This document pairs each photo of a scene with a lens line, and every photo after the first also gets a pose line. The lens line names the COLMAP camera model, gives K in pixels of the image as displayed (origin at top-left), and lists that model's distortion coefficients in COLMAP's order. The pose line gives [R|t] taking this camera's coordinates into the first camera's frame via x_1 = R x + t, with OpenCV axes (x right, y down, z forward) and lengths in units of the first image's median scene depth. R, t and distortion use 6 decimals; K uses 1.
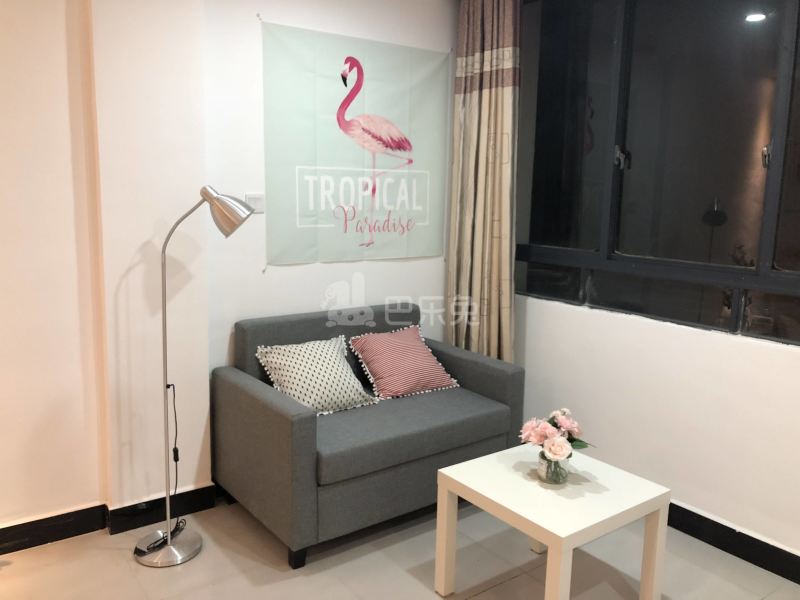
lens RADIAL K [[655.1, 0, 395.9], [0, 655.1, 296.3], [0, 0, 1]] dist [0.013524, -0.015482]
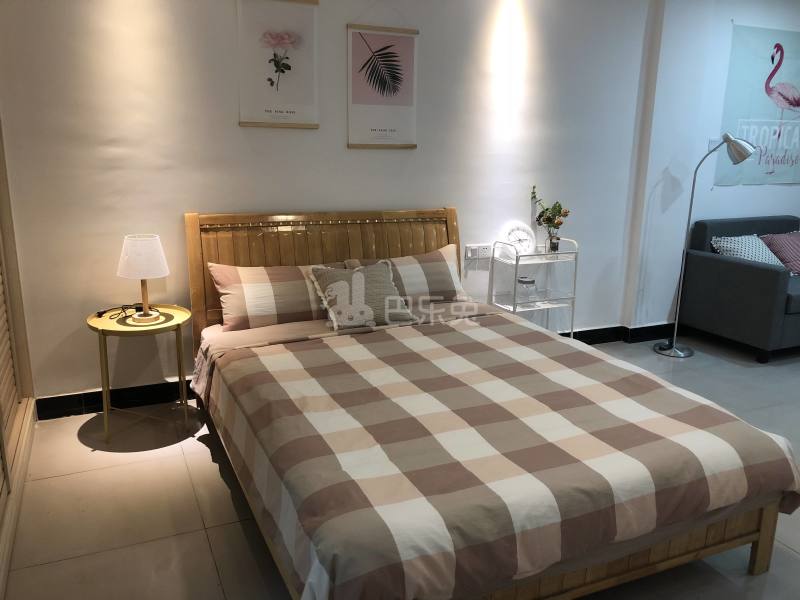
lens RADIAL K [[655.1, 0, 395.2], [0, 655.1, 291.7], [0, 0, 1]] dist [0.013524, -0.015482]
pose [[0.977447, 0.042956, -0.206764, -0.575525], [-0.027448, 0.996630, 0.077297, 0.099160], [0.209388, -0.069879, 0.975333, -0.651156]]
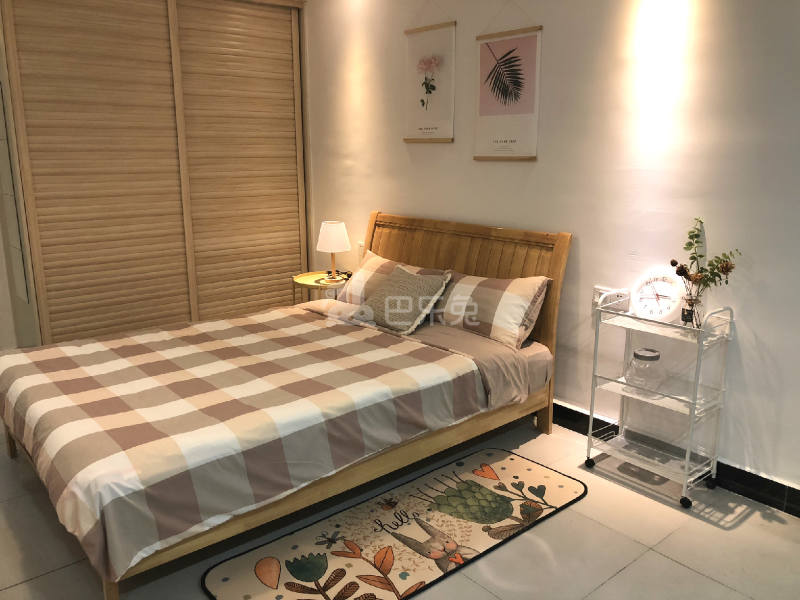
lens RADIAL K [[655.1, 0, 403.4], [0, 655.1, 295.6], [0, 0, 1]] dist [0.013524, -0.015482]
pose [[0.081484, 0.194825, -0.977447, 0.206360], [-0.147756, 0.972233, 0.181468, -0.014770], [0.985661, 0.129637, 0.108008, 0.208242]]
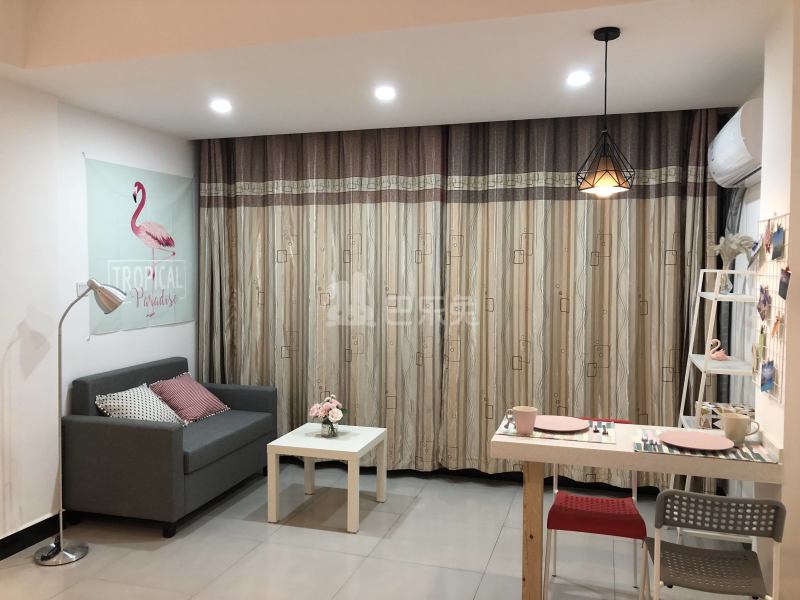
lens RADIAL K [[655.1, 0, 402.0], [0, 655.1, 286.9], [0, 0, 1]] dist [0.013524, -0.015482]
pose [[0.800056, -0.039478, 0.598626, -0.461281], [0.108020, 0.991004, -0.079013, 0.027529], [-0.590121, 0.127878, 0.797123, -0.414221]]
